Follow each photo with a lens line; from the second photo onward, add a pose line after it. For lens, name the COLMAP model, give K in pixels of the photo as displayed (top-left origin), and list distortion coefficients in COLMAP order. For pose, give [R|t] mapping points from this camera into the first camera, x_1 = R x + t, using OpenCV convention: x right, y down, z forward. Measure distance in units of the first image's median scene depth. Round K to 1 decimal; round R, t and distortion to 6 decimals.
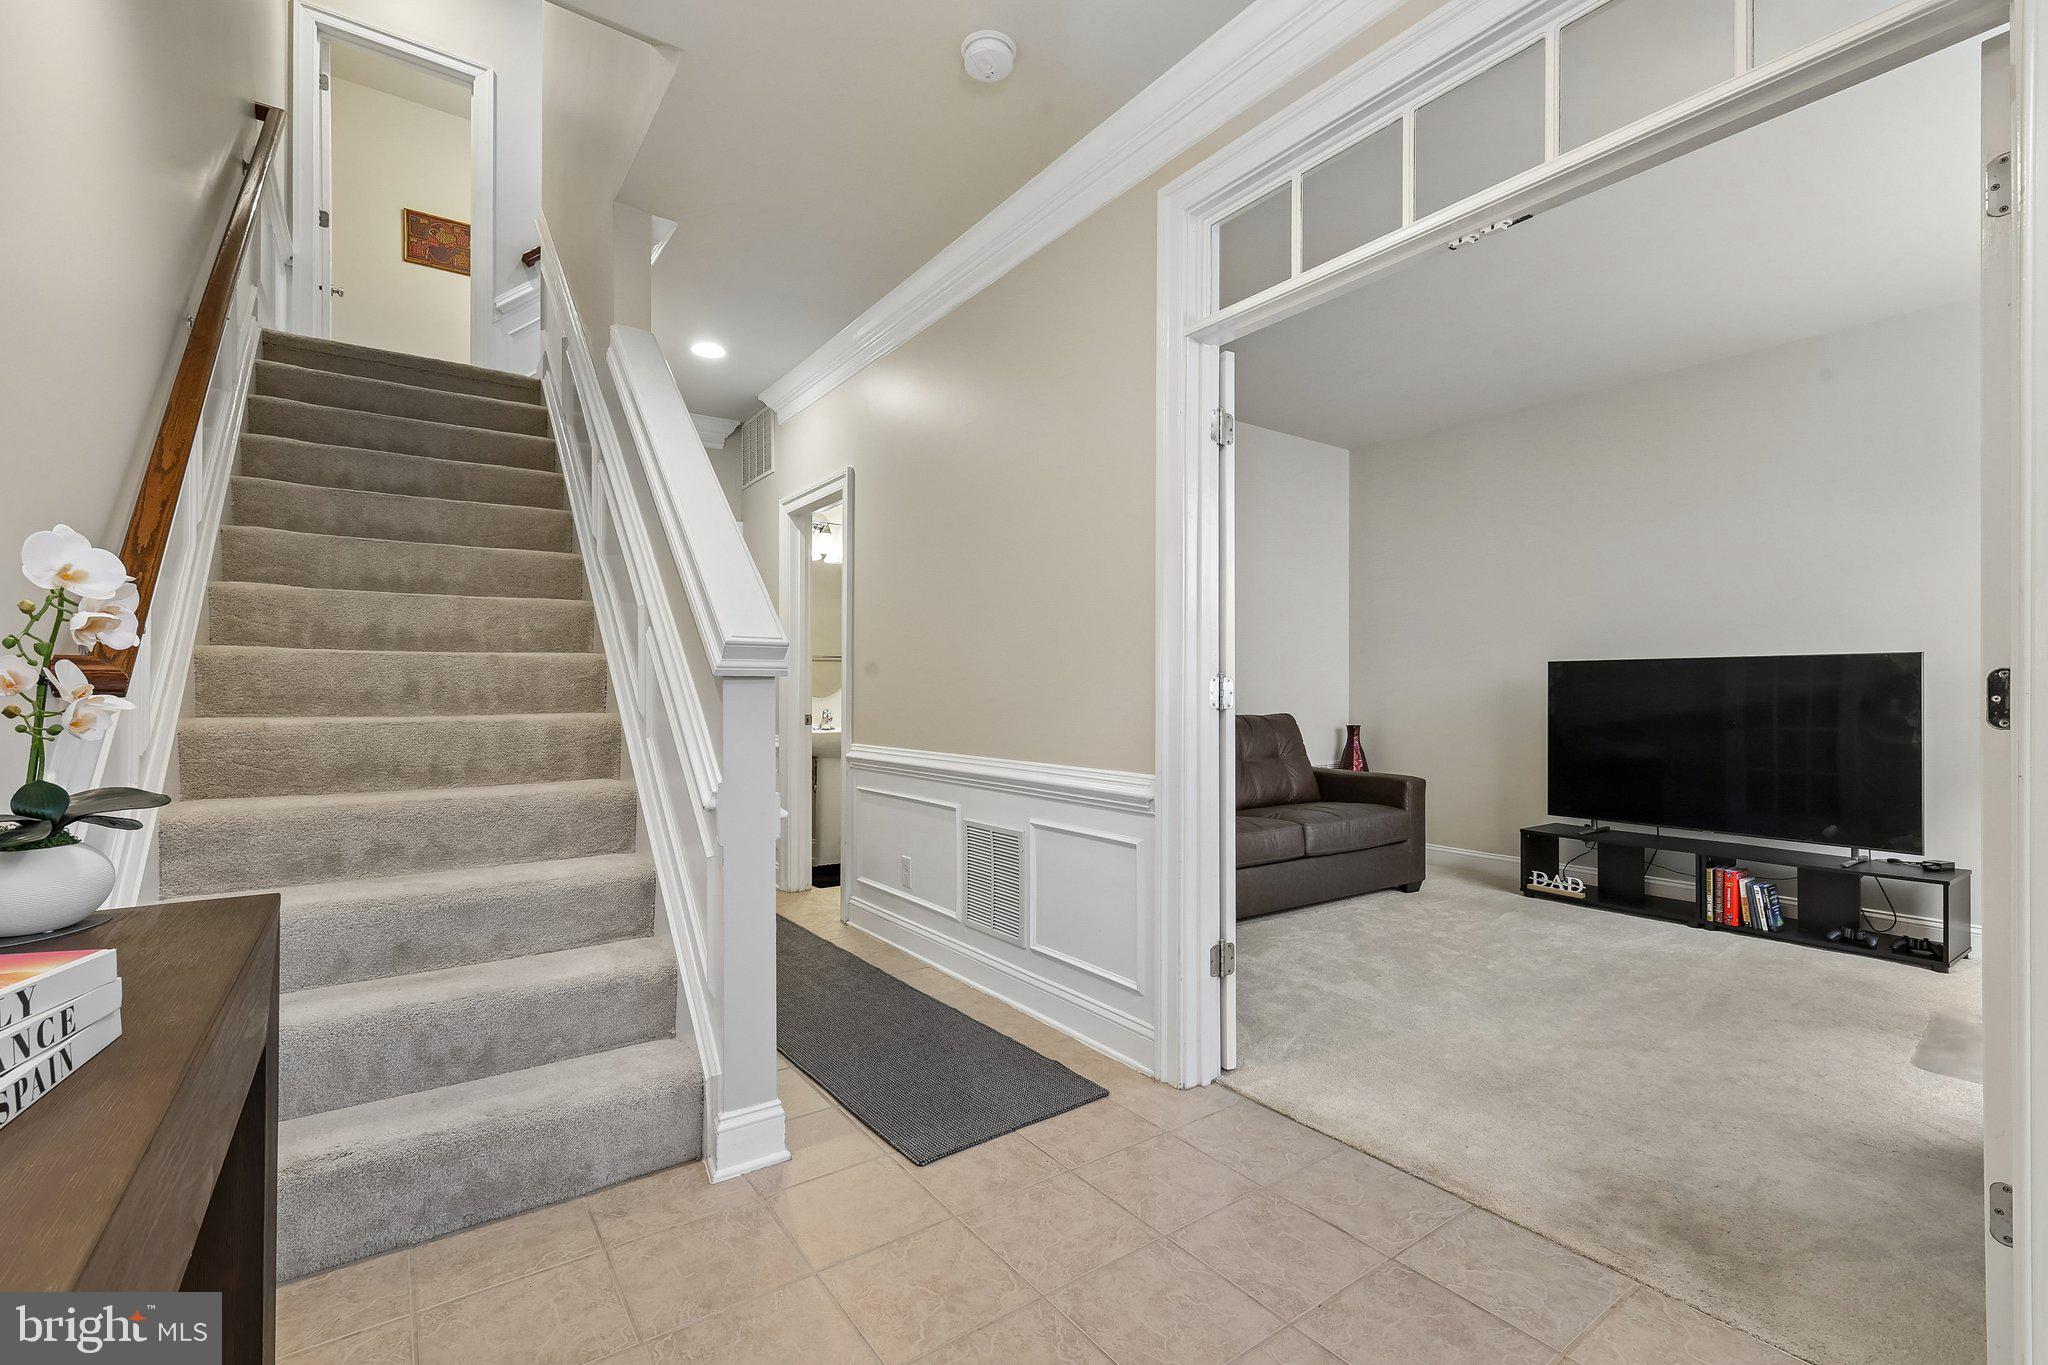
lens RADIAL K [[902.2, 0, 1023.9], [0, 902.2, 681.3], [0, 0, 1]] dist [0.007631, -0.001316]
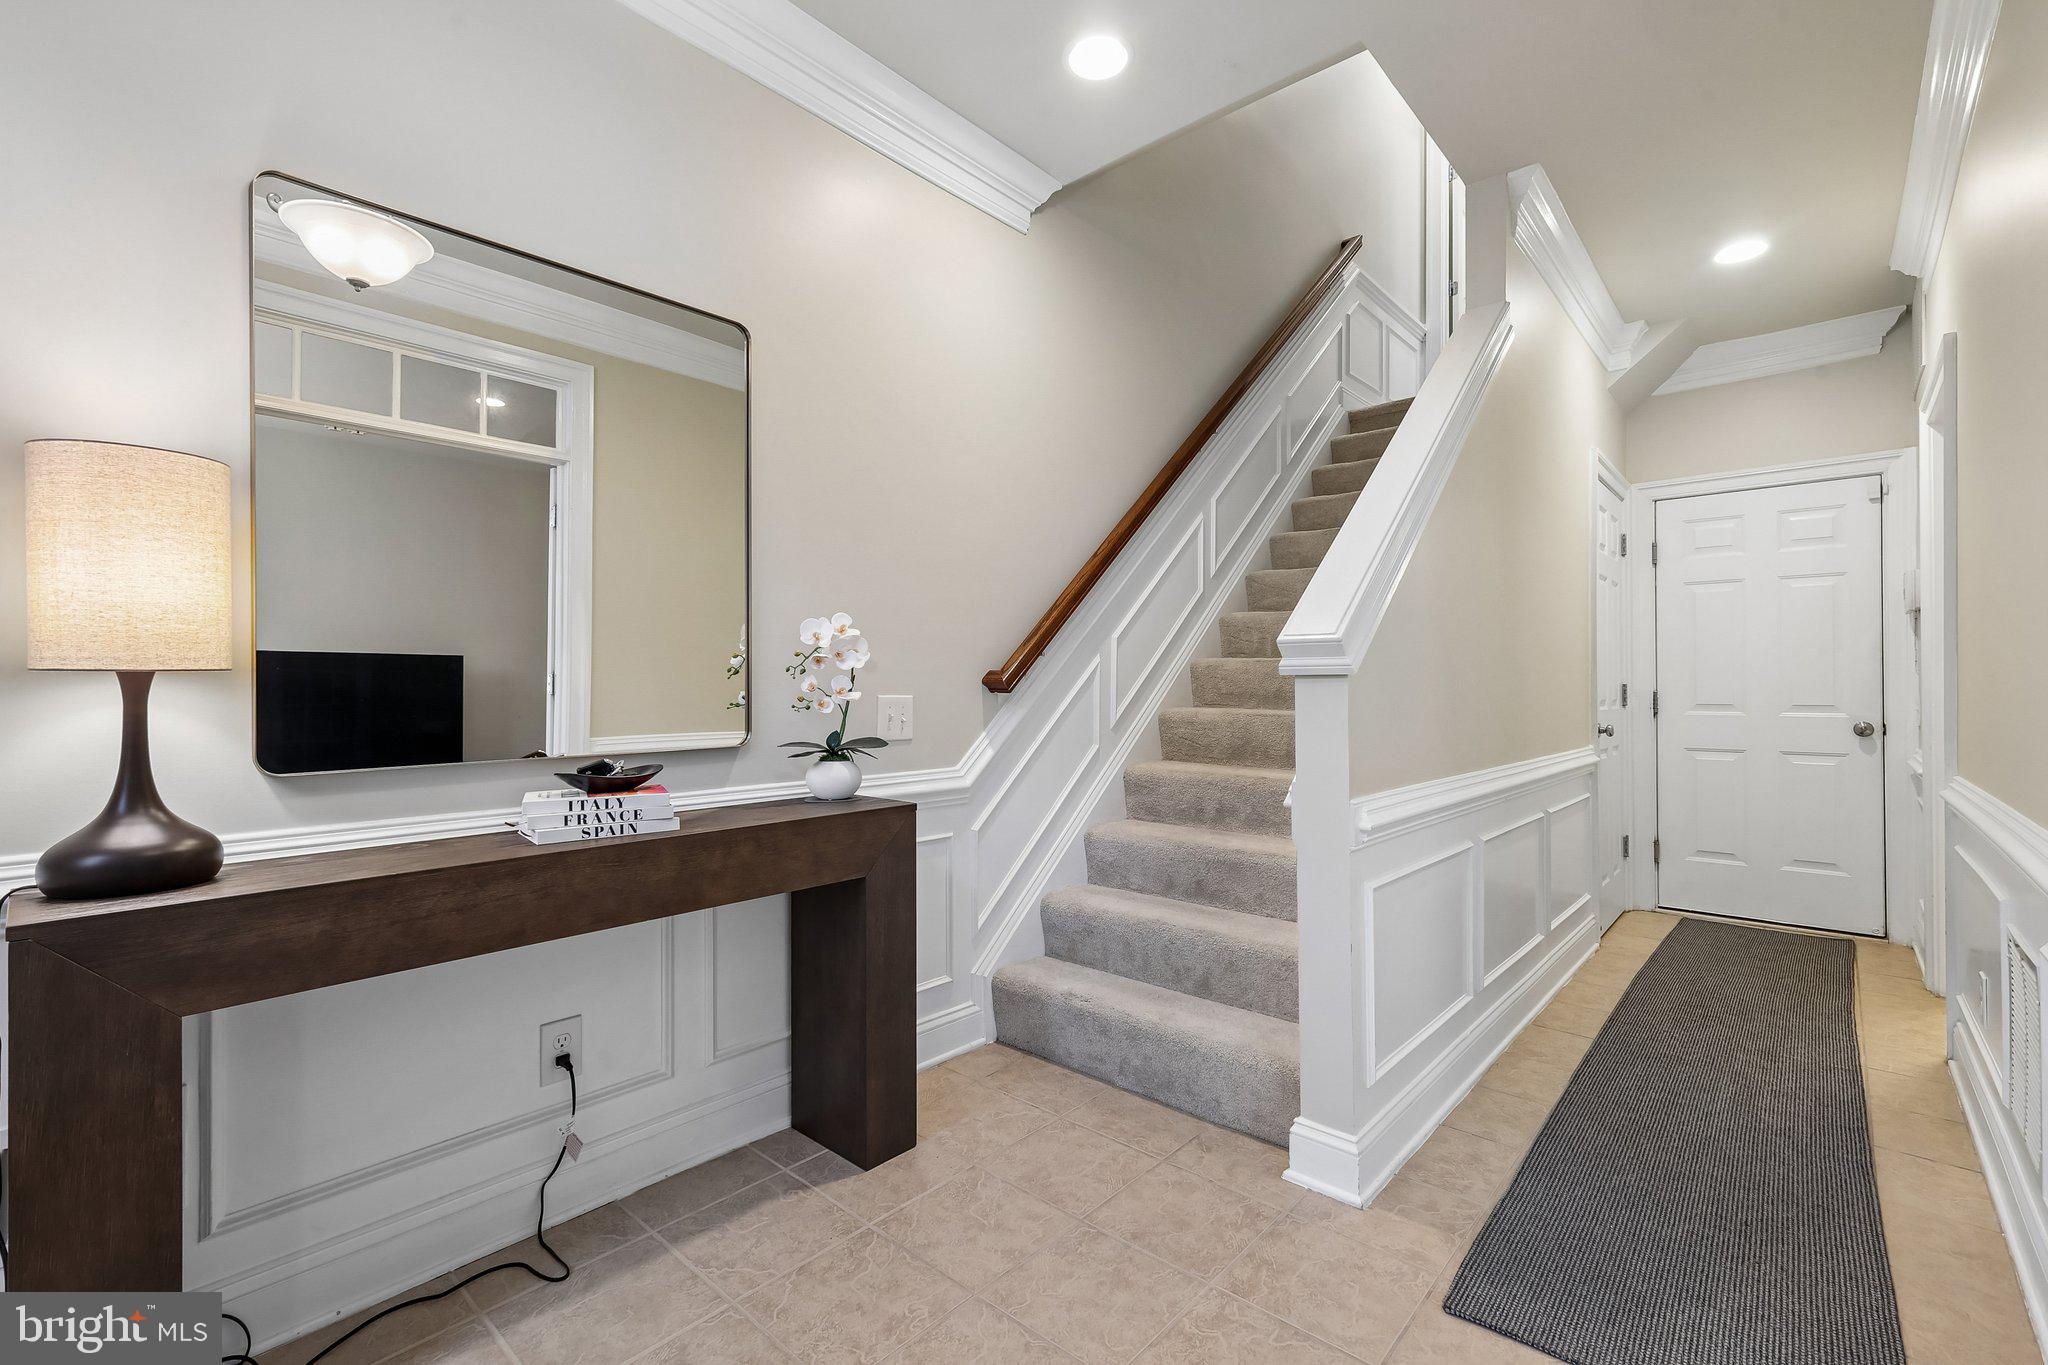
lens RADIAL K [[902.2, 0, 1062.3], [0, 902.2, 690.9], [0, 0, 1]] dist [0.007631, -0.001316]
pose [[0.229011, 0.002029, -0.973422, 1.934972], [0.005590, 0.999979, 0.003400, 0.026649], [0.973408, -0.006220, 0.228994, 1.782640]]
